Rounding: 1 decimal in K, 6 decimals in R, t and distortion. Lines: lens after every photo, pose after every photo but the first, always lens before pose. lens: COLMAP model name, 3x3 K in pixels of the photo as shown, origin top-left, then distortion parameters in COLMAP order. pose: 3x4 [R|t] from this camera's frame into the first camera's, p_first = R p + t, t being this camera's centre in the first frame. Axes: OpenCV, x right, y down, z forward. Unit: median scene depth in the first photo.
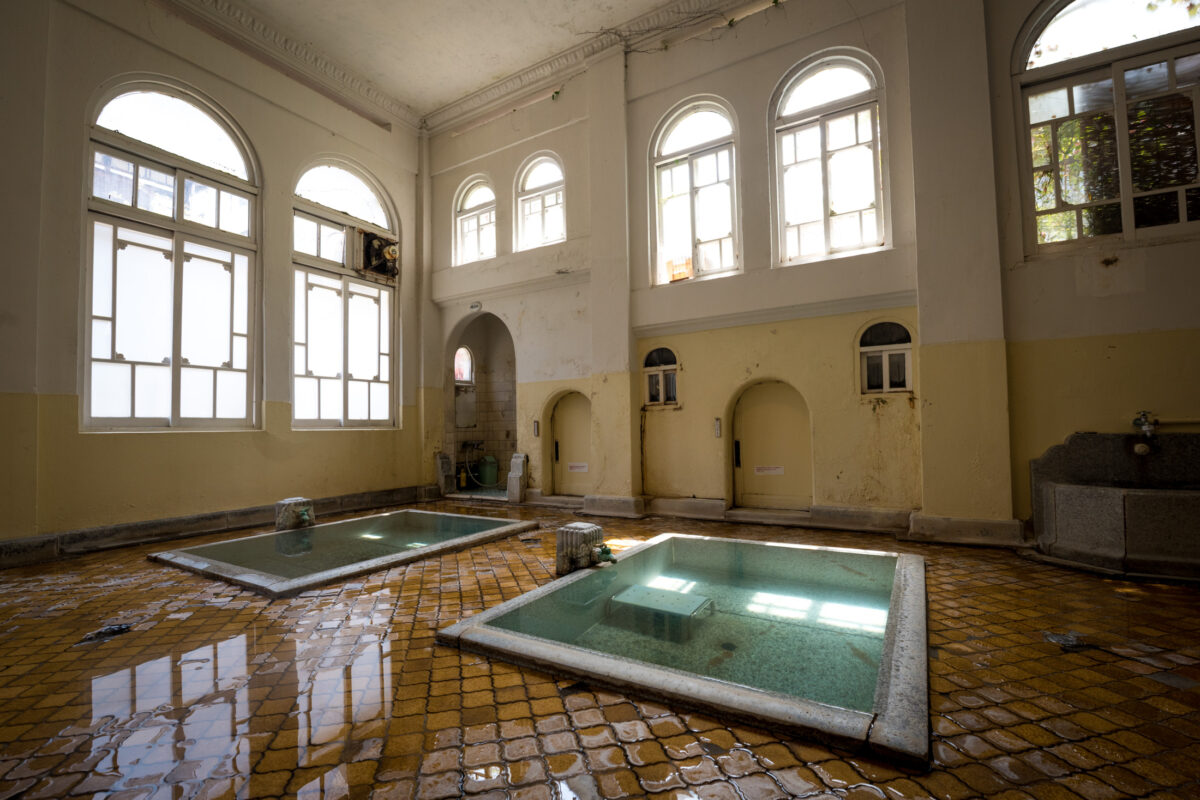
lens RADIAL K [[538.4, 0, 600.0], [0, 538.4, 400.0], [0, 0, 1]] dist [-0.000045, -0.012265]
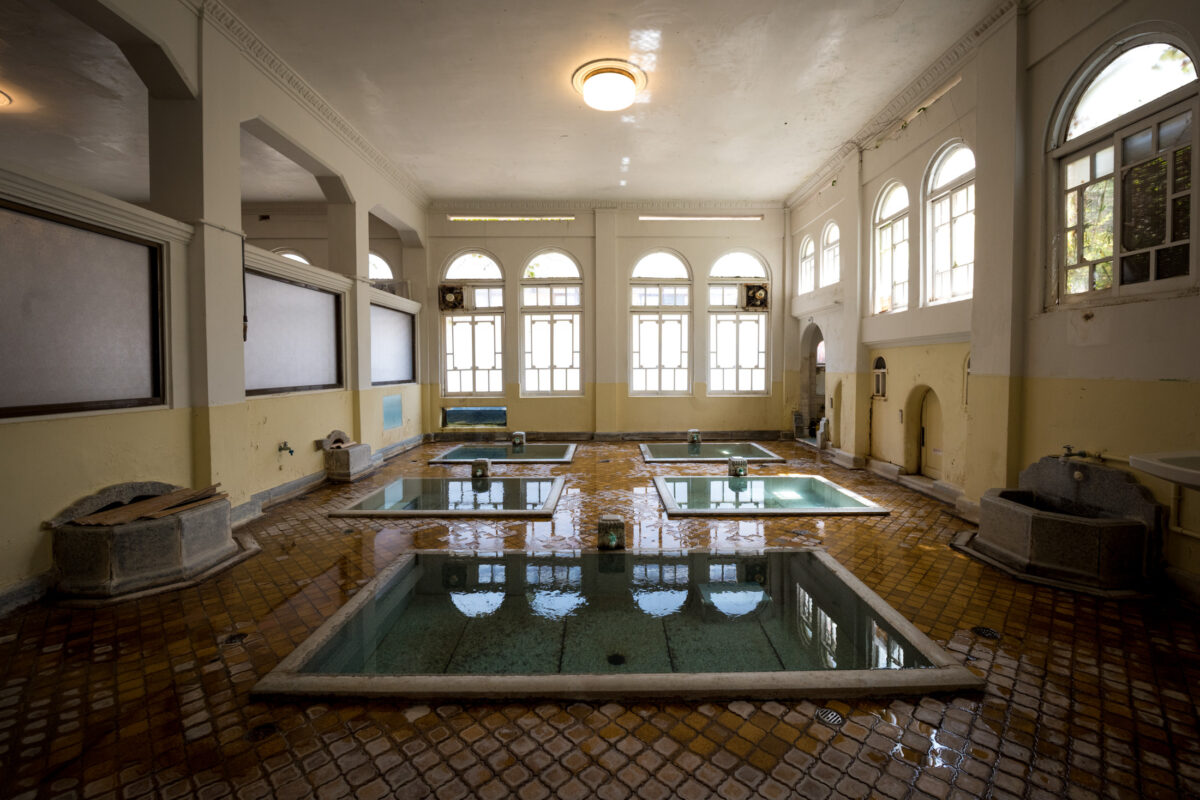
lens RADIAL K [[479.2, 0, 605.4], [0, 479.2, 358.8], [0, 0, 1]] dist [-0.000709, -0.000055]
pose [[0.526442, -0.002854, -0.850206, 0.828375], [0.036138, 0.999166, 0.019022, -0.143823], [0.849443, -0.040738, 0.526106, -0.306344]]
